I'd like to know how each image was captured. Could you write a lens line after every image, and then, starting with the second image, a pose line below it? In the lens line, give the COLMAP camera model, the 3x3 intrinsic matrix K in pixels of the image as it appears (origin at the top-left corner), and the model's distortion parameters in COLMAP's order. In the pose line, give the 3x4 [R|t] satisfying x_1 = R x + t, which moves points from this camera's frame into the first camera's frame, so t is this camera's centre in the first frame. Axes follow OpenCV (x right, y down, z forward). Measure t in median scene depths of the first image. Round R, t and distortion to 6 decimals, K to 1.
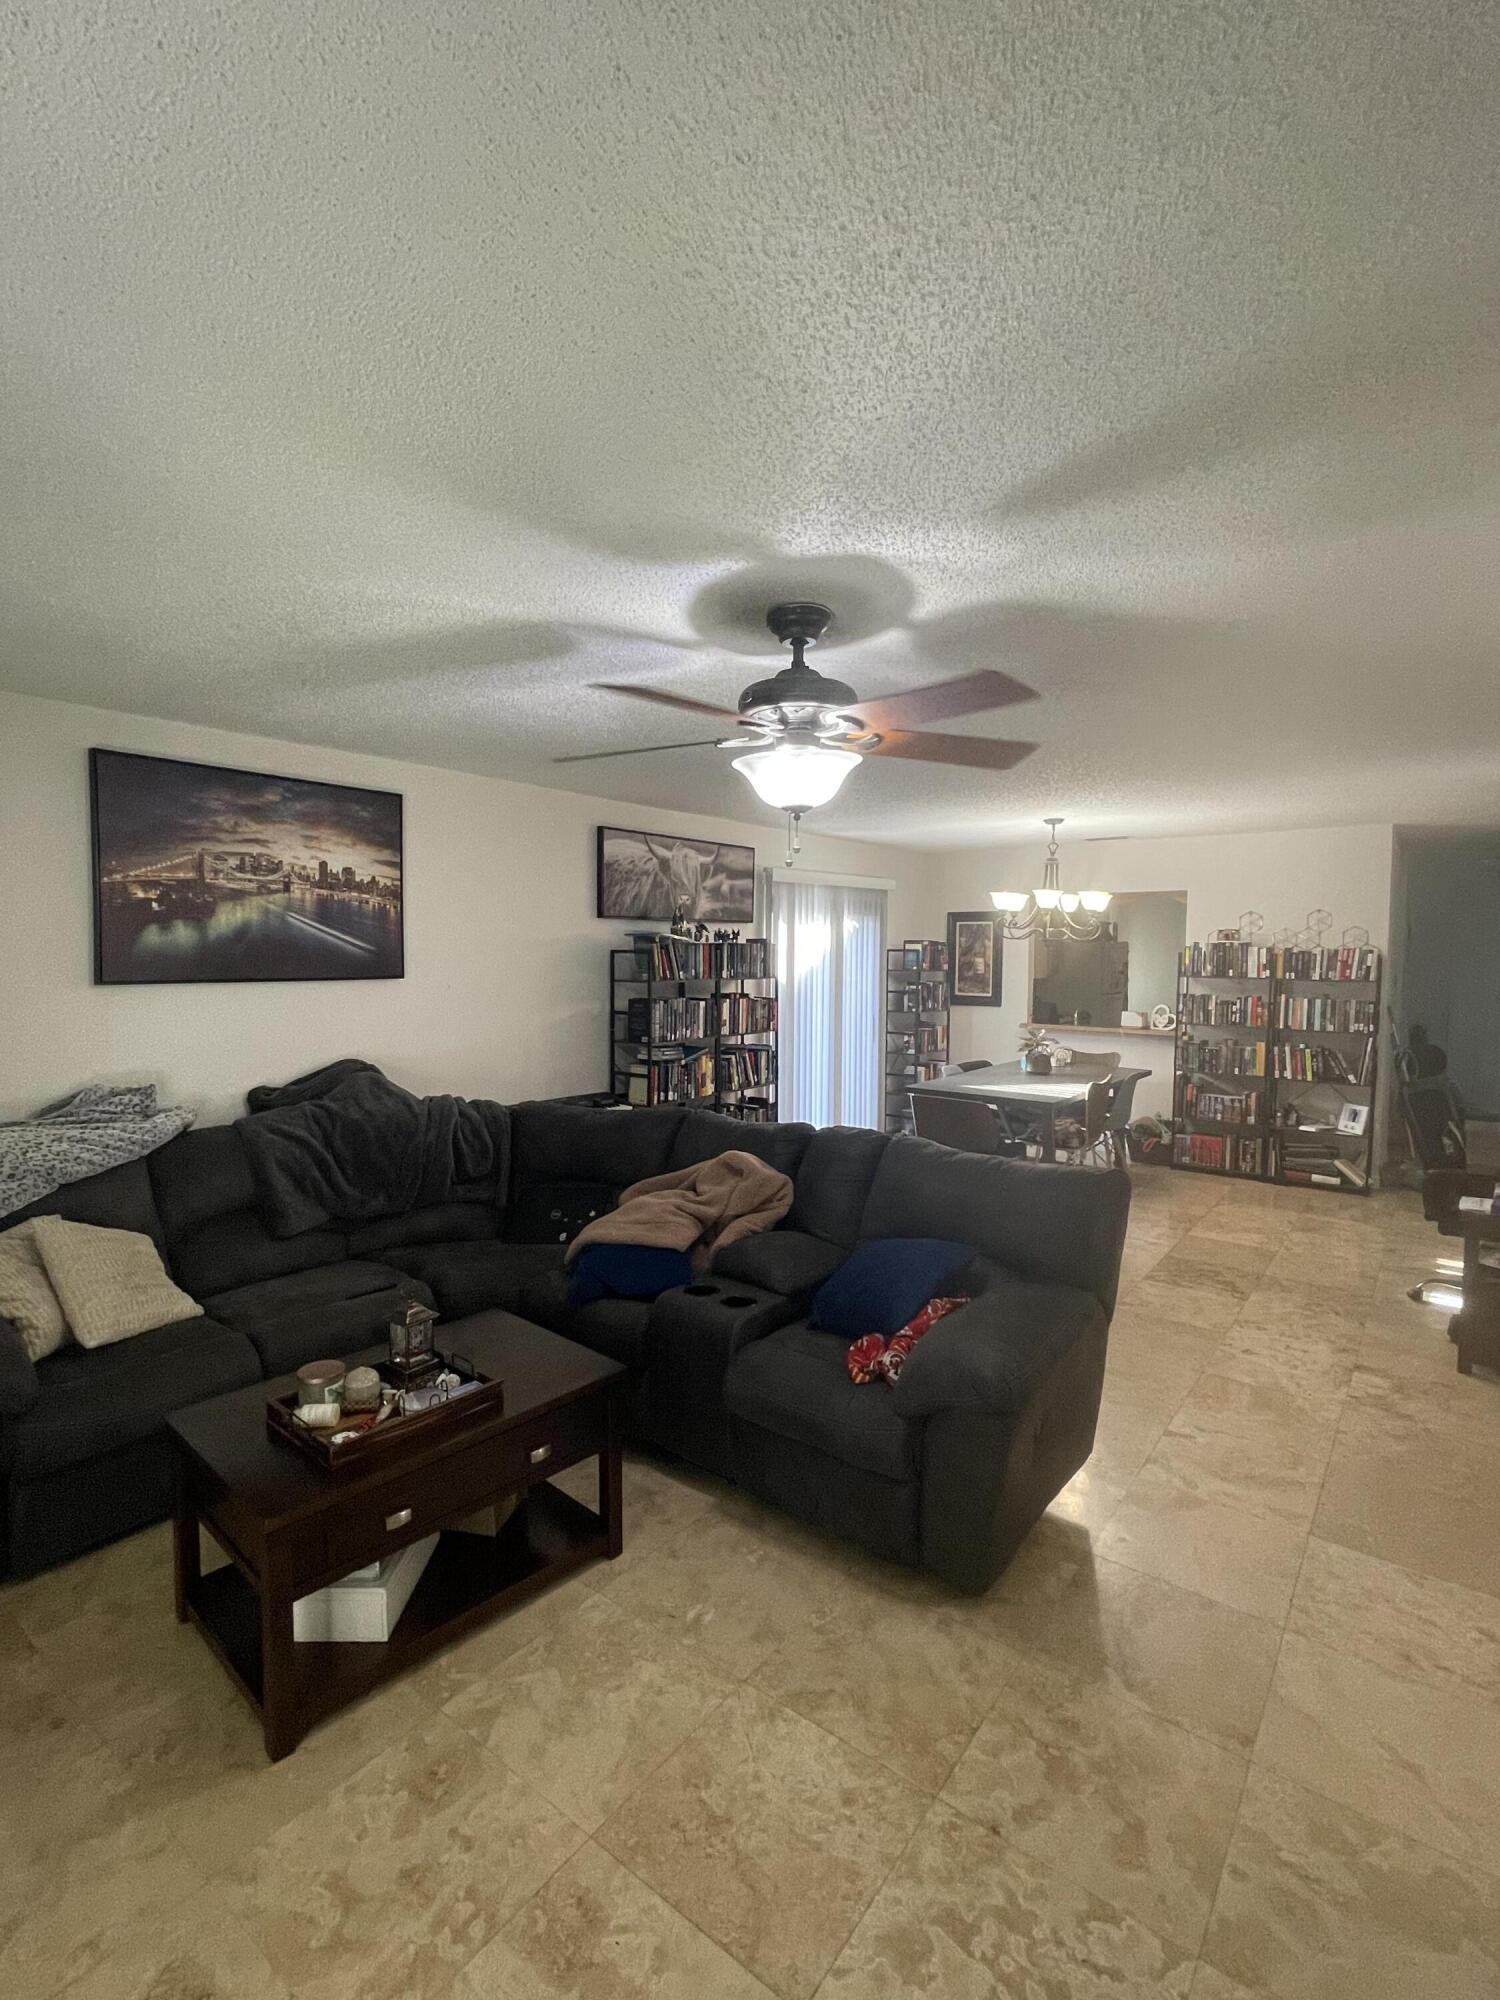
lens RADIAL K [[944.8, 0, 734.3], [0, 944.8, 1007.2], [0, 0, 1]] dist [-0.004379, 0.000848]
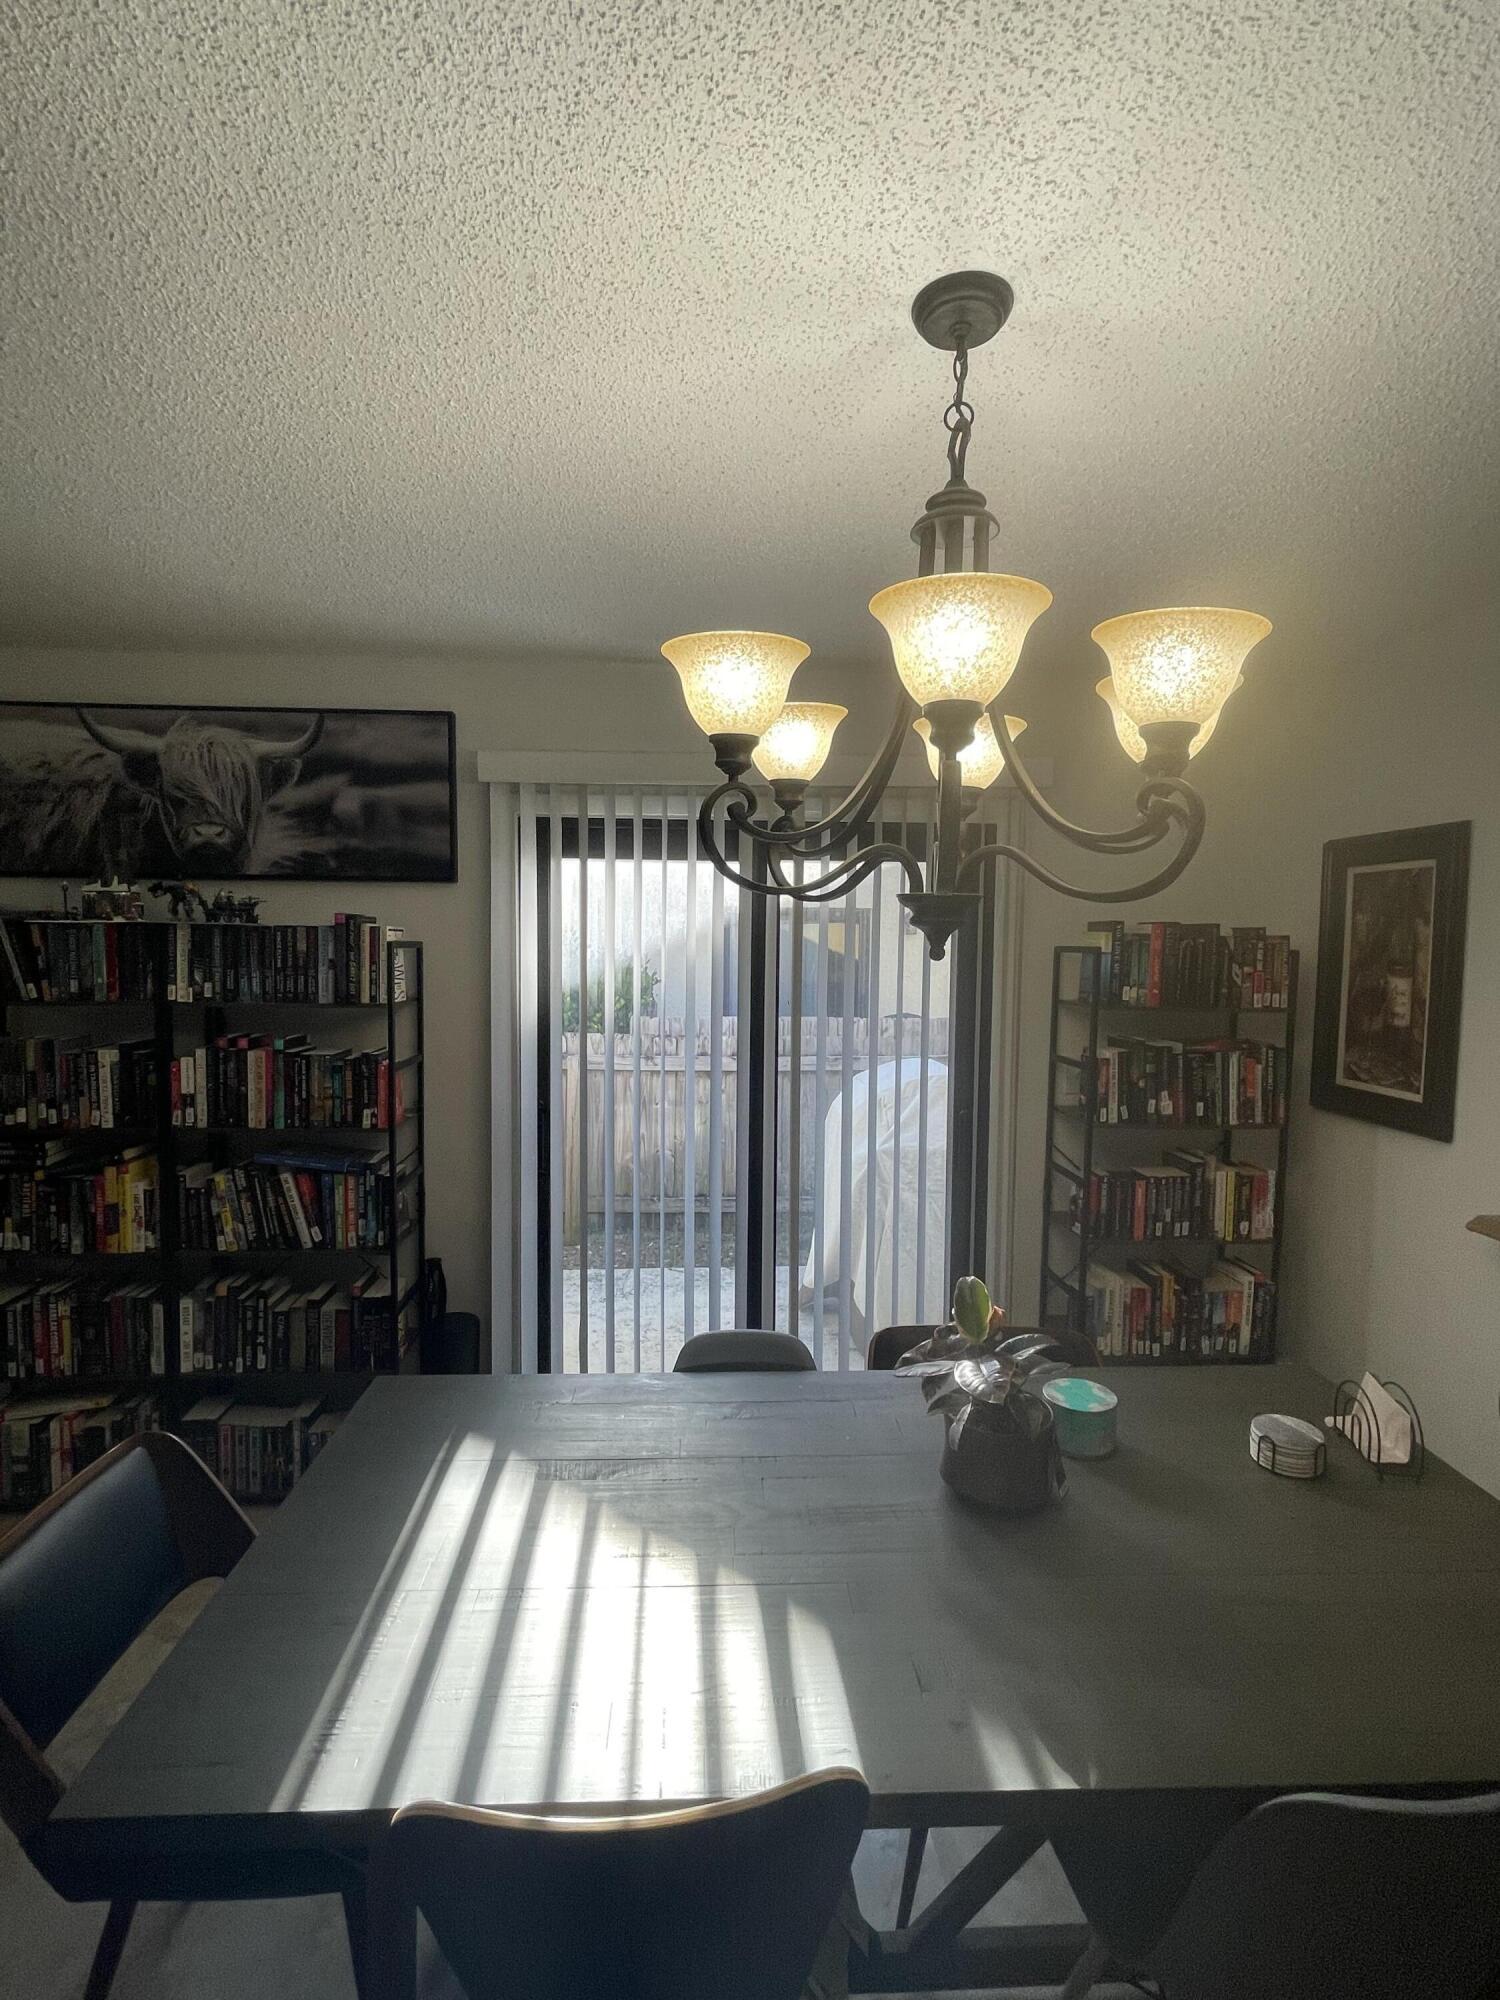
lens RADIAL K [[944.8, 0, 734.3], [0, 944.8, 1007.2], [0, 0, 1]] dist [-0.004379, 0.000848]
pose [[0.657273, 0.056216, -0.751553, 0.475617], [-0.055698, 0.998110, 0.025948, -0.051795], [0.751591, 0.024806, 0.659163, 0.859372]]
